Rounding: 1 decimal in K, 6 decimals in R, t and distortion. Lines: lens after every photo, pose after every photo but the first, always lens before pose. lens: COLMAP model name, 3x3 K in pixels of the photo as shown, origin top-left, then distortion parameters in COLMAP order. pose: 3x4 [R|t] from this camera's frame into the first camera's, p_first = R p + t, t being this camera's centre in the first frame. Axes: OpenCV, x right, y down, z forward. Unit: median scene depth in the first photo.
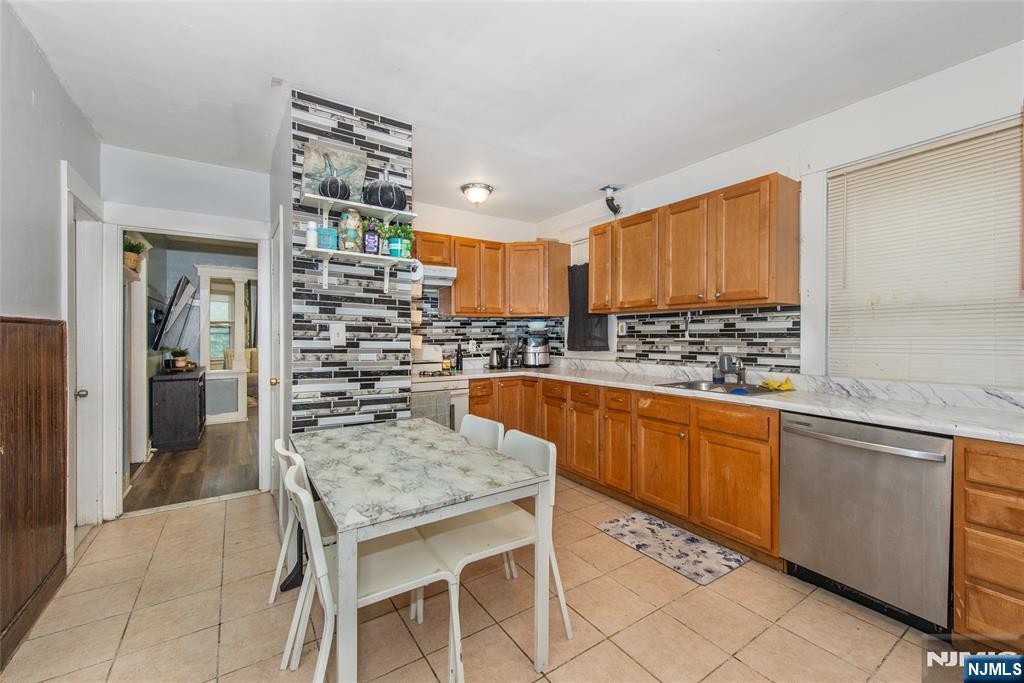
lens RADIAL K [[410.8, 0, 517.7], [0, 410.8, 339.7], [0, 0, 1]] dist [0.011471, -0.000916]
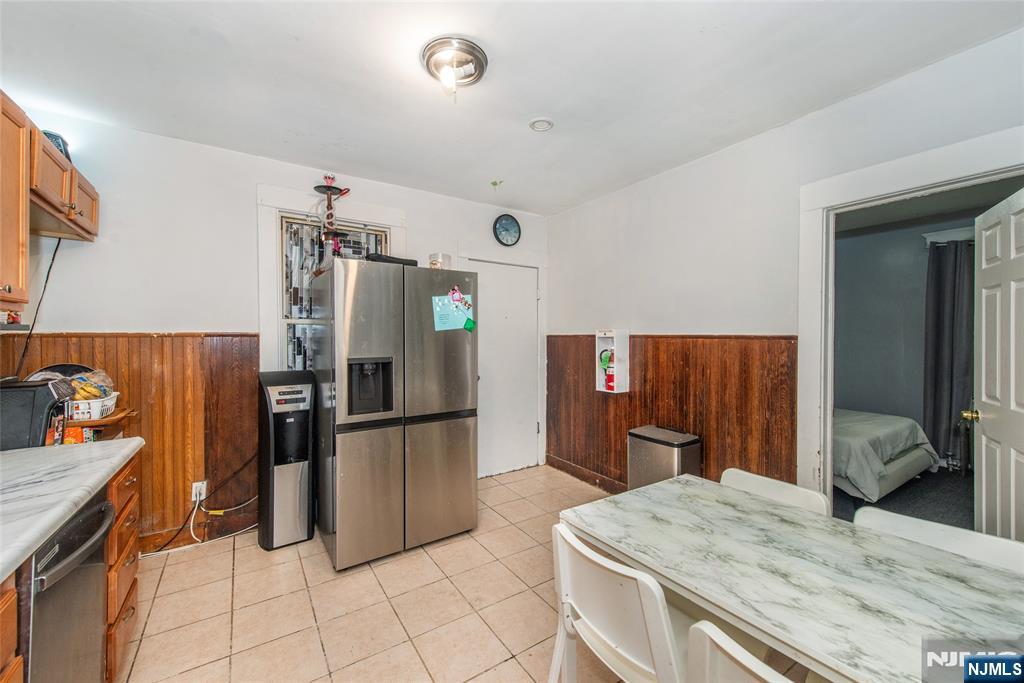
lens RADIAL K [[410.8, 0, 513.6], [0, 410.8, 340.3], [0, 0, 1]] dist [0.011471, -0.000916]
pose [[-0.999964, -0.006754, 0.005145, 0.167358], [-0.006667, 0.999838, 0.016691, -0.063779], [-0.005257, 0.016656, -0.999847, 1.830002]]
